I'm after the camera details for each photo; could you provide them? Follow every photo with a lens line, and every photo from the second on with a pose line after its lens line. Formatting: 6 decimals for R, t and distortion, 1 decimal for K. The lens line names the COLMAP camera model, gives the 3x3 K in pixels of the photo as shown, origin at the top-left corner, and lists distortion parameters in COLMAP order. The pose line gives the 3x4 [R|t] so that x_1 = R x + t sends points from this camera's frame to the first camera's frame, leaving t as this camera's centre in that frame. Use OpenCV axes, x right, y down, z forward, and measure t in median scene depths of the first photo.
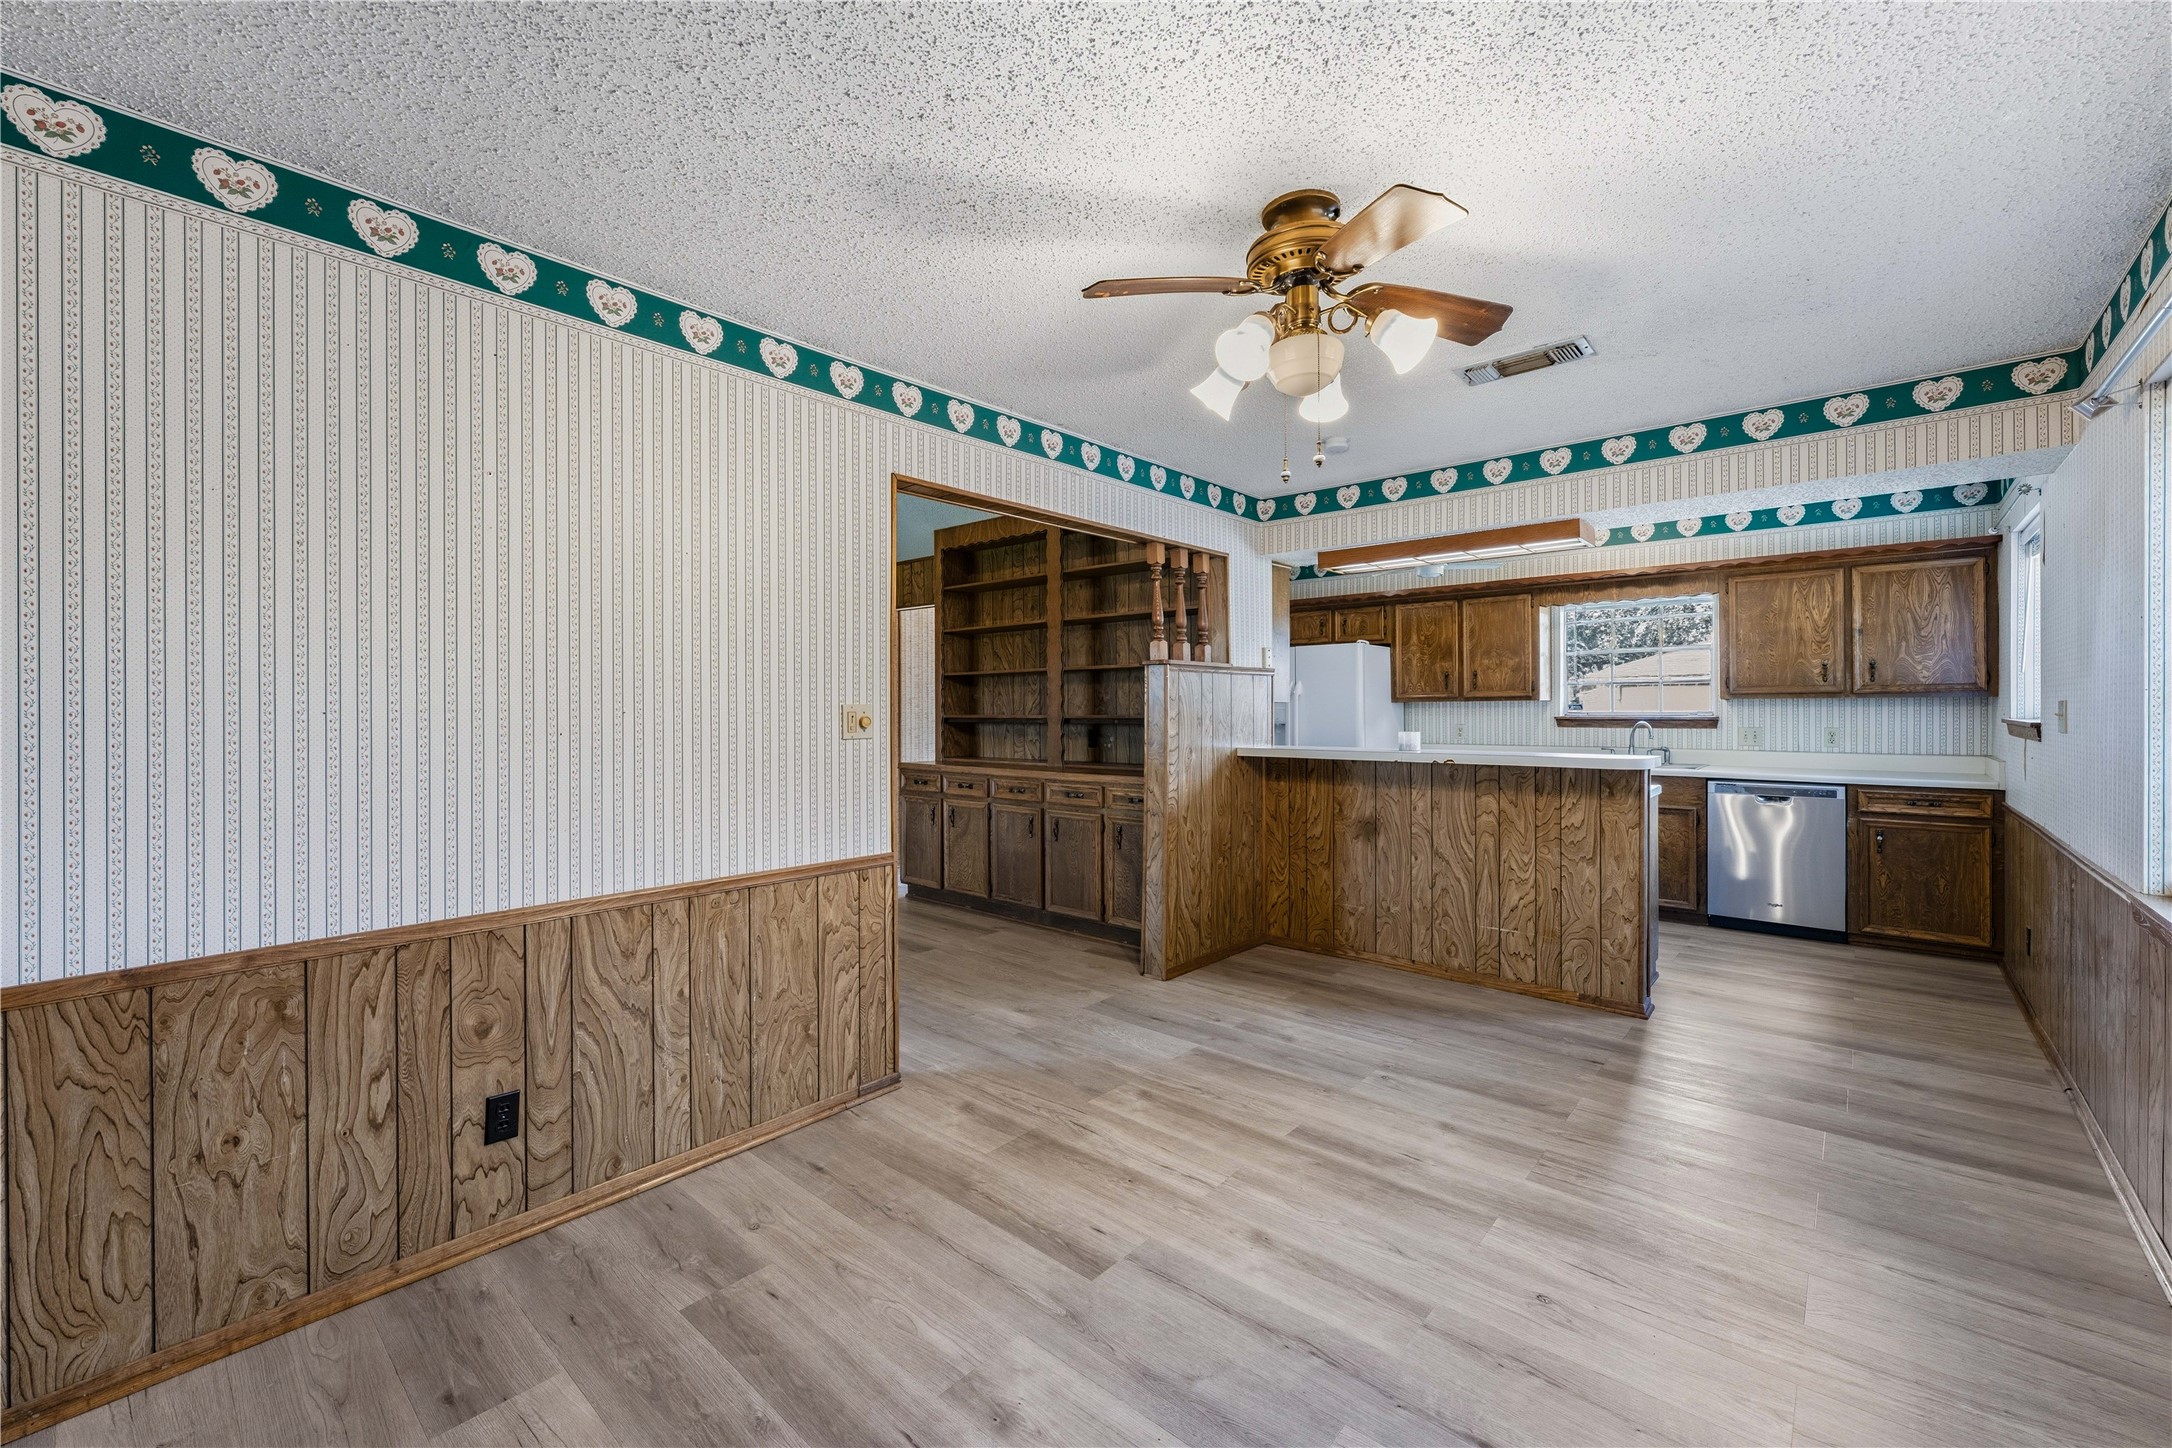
lens RADIAL K [[888.2, 0, 1081.9], [0, 888.2, 712.7], [0, 0, 1]] dist [-0.000758, 0.000999]
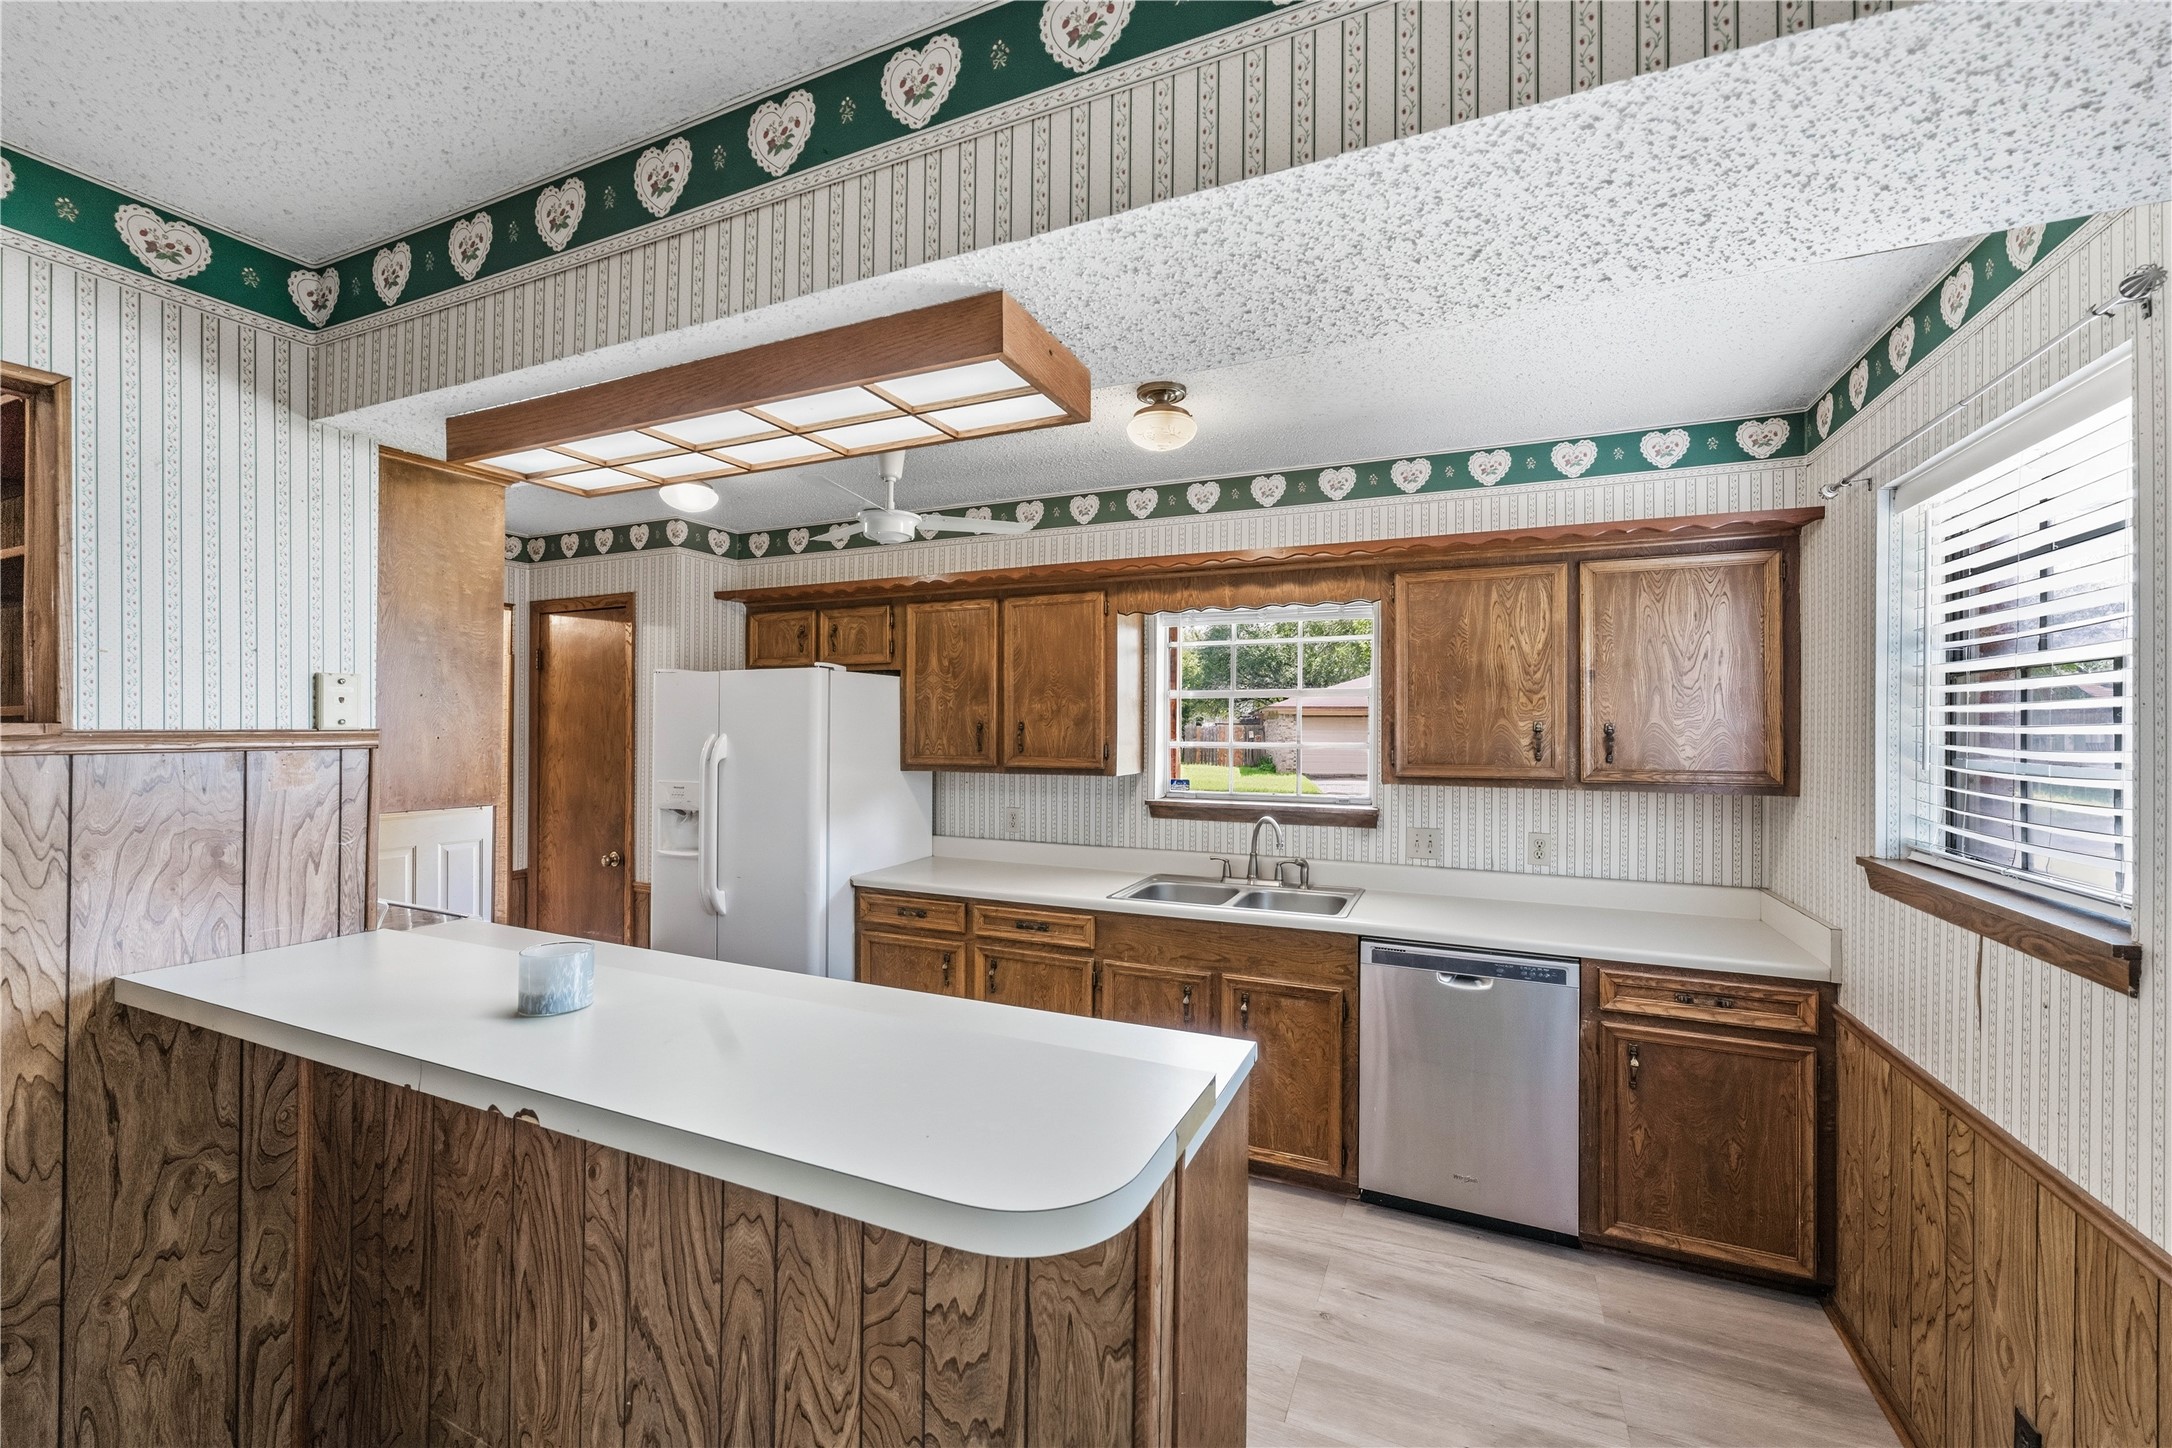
lens RADIAL K [[888.2, 0, 1082.1], [0, 888.2, 730.4], [0, 0, 1]] dist [-0.000758, 0.000999]
pose [[0.955189, 0.009841, 0.295834, 0.401117], [-0.009228, 0.999951, -0.003469, -0.051394], [-0.295854, 0.000583, 0.955233, 0.560807]]
